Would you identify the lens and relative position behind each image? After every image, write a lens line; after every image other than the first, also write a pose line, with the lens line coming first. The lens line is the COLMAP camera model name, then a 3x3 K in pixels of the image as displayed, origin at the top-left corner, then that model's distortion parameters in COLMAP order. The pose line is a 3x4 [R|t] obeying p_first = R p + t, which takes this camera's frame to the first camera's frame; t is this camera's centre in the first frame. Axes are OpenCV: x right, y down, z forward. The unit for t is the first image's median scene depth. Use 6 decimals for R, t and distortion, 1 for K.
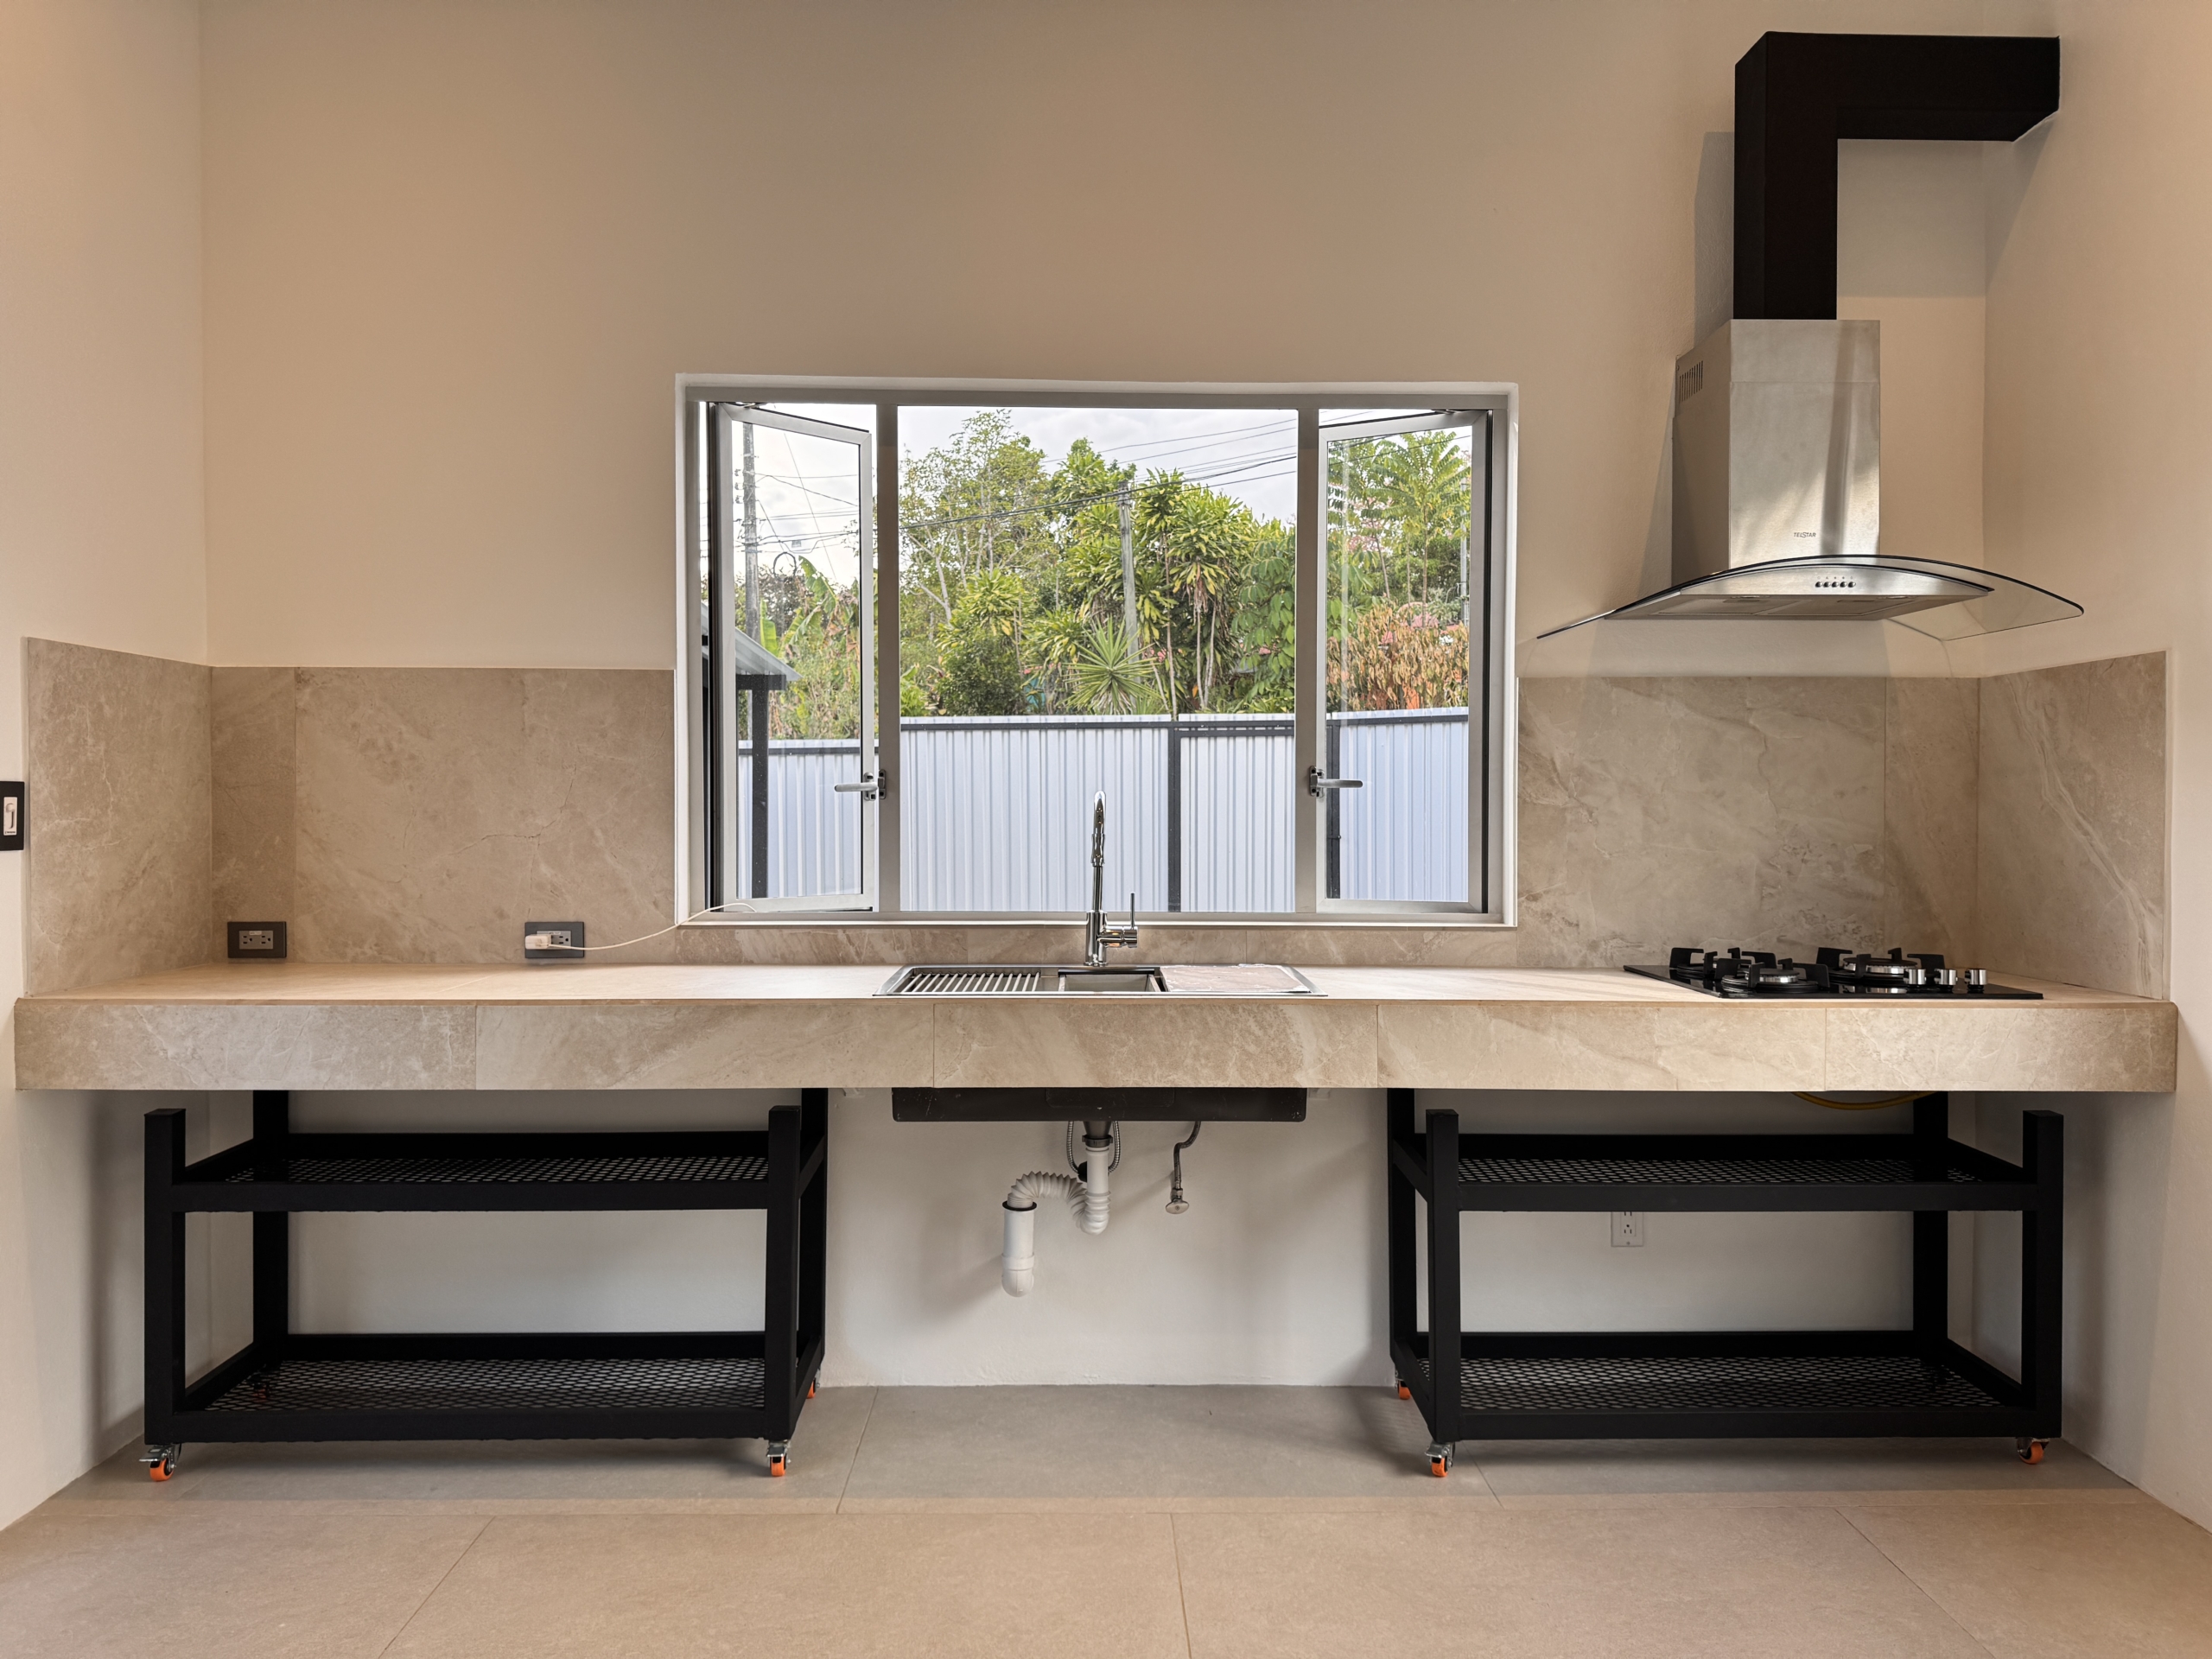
lens RADIAL K [[1558.3, 0, 1115.9], [0, 1558.3, 829.1], [0, 0, 1]] dist [0.054418, -0.094320]
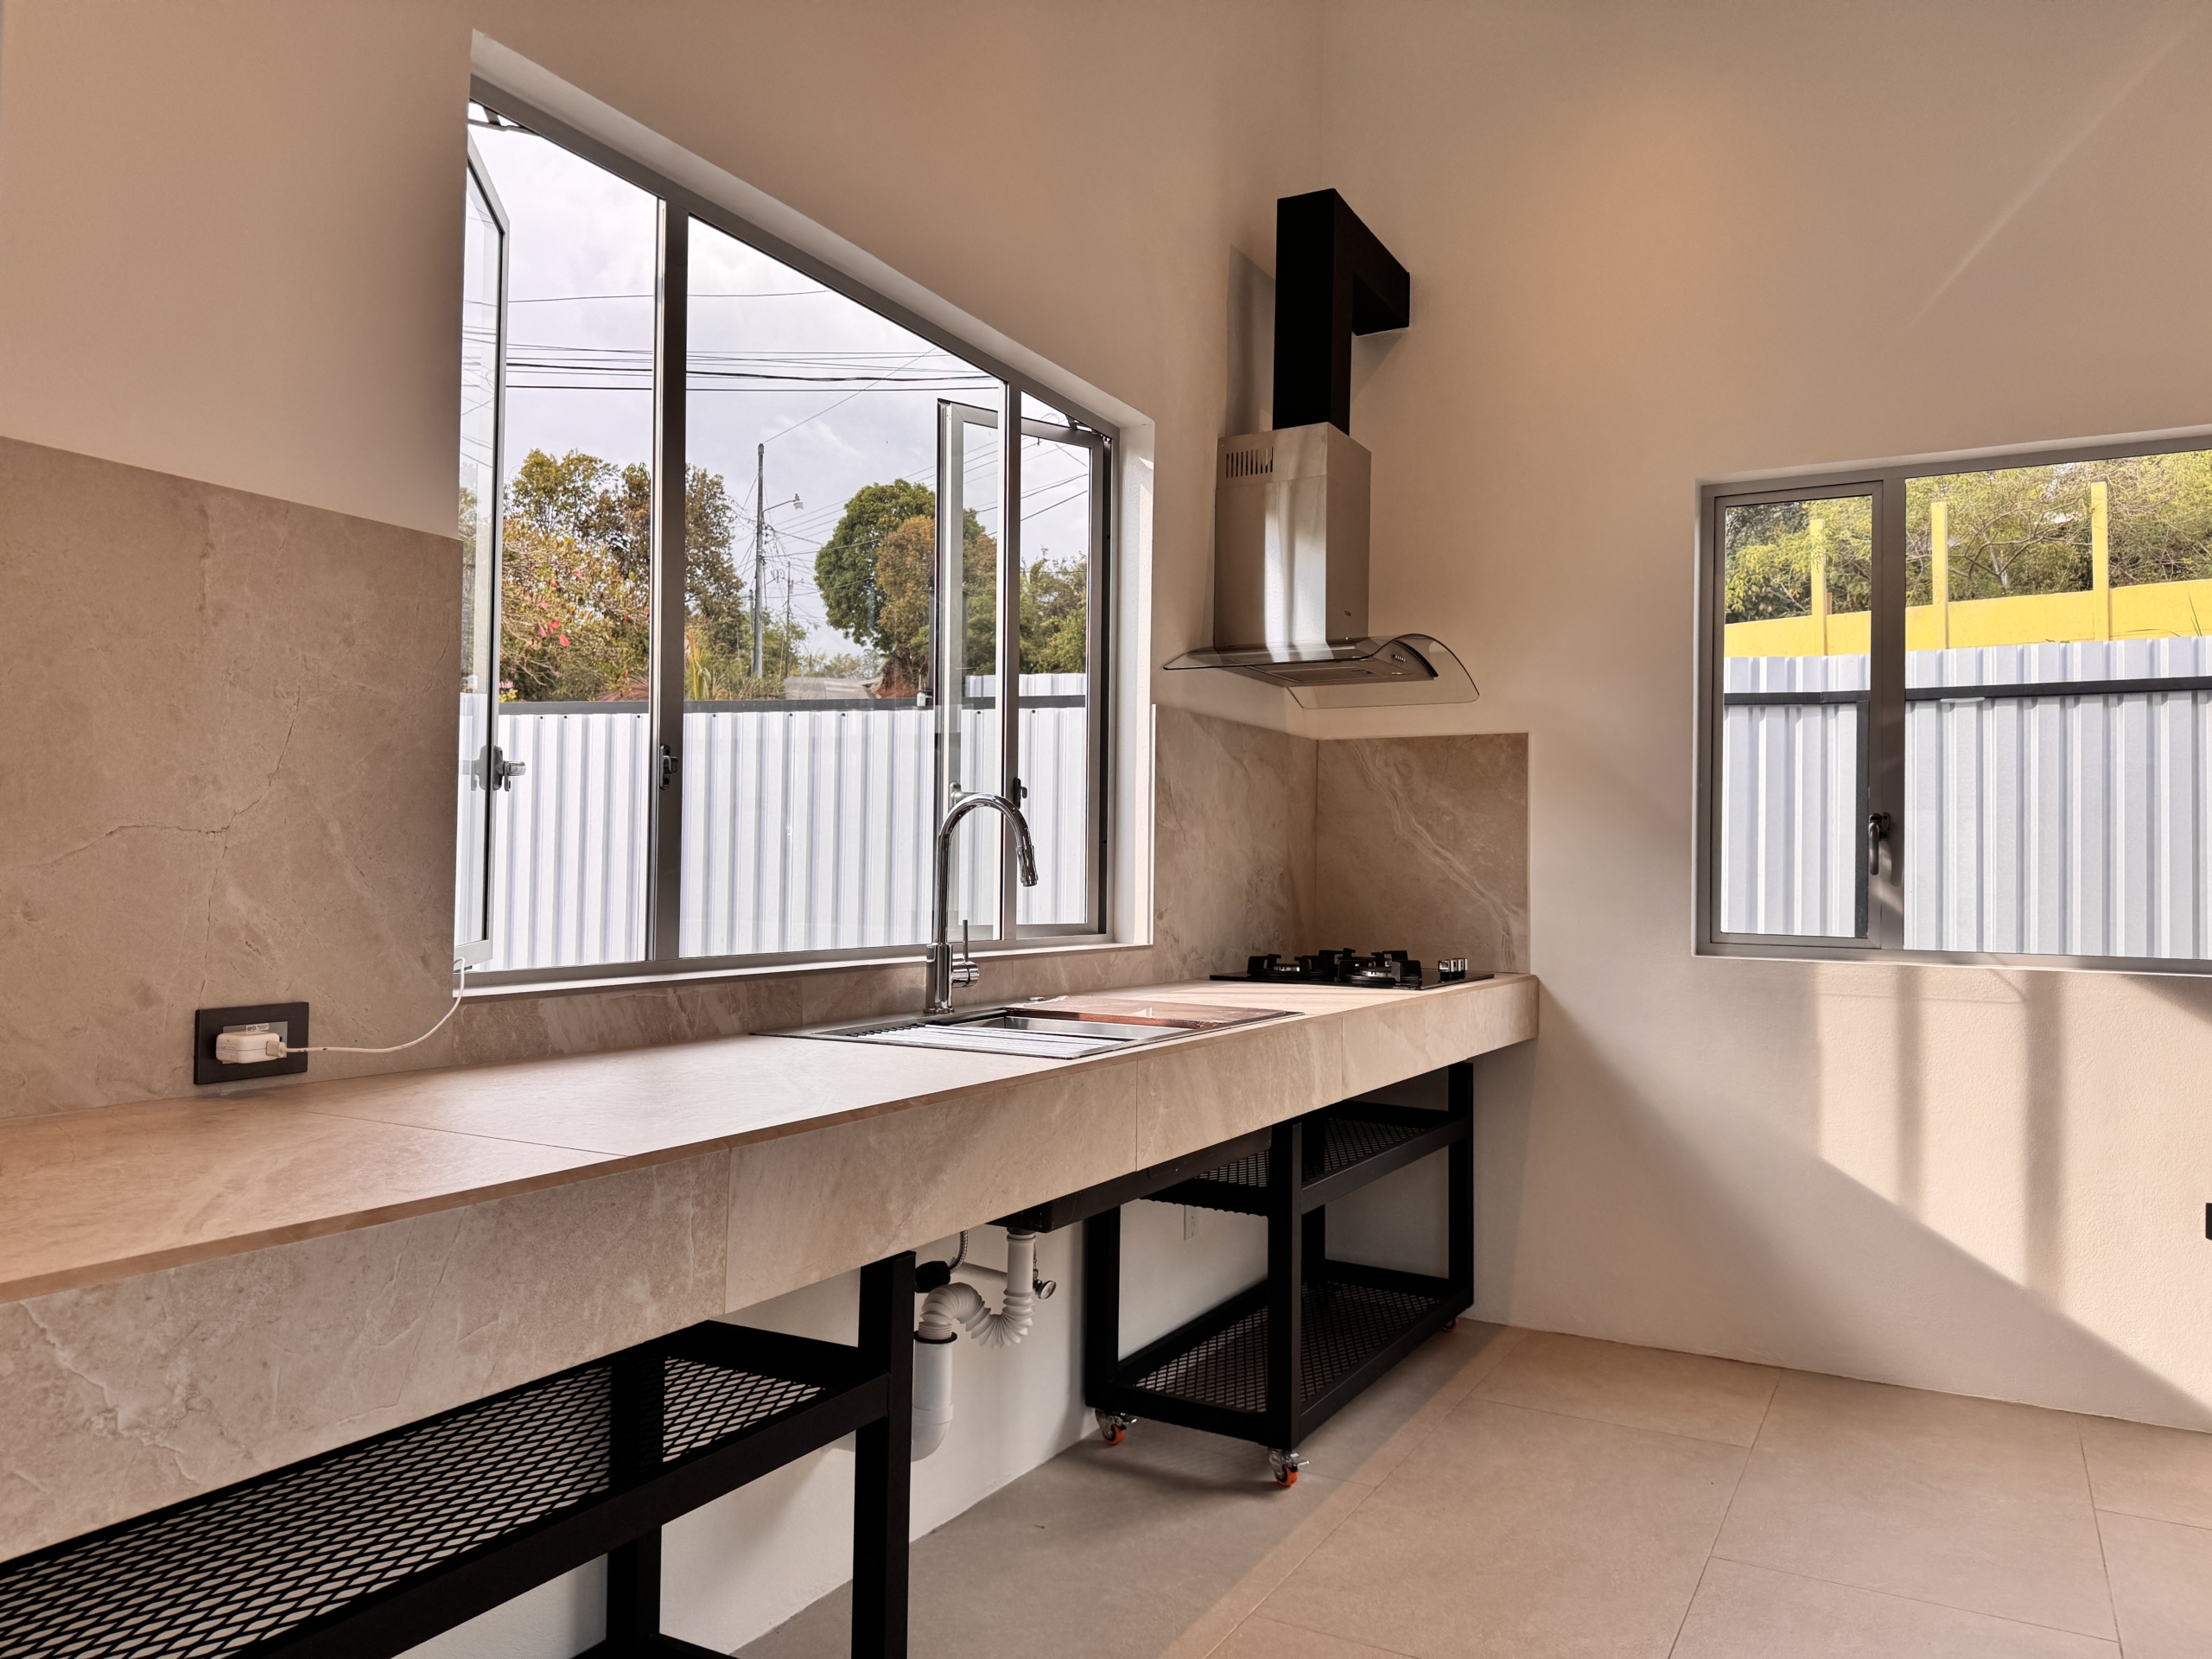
lens RADIAL K [[1558.3, 0, 1098.4], [0, 1558.3, 823.2], [0, 0, 1]] dist [0.054418, -0.094320]
pose [[0.498710, 0.032049, 0.866176, -0.697639], [-0.000870, 0.999334, -0.036475, 0.020968], [-0.866769, 0.017437, 0.498405, 0.556625]]
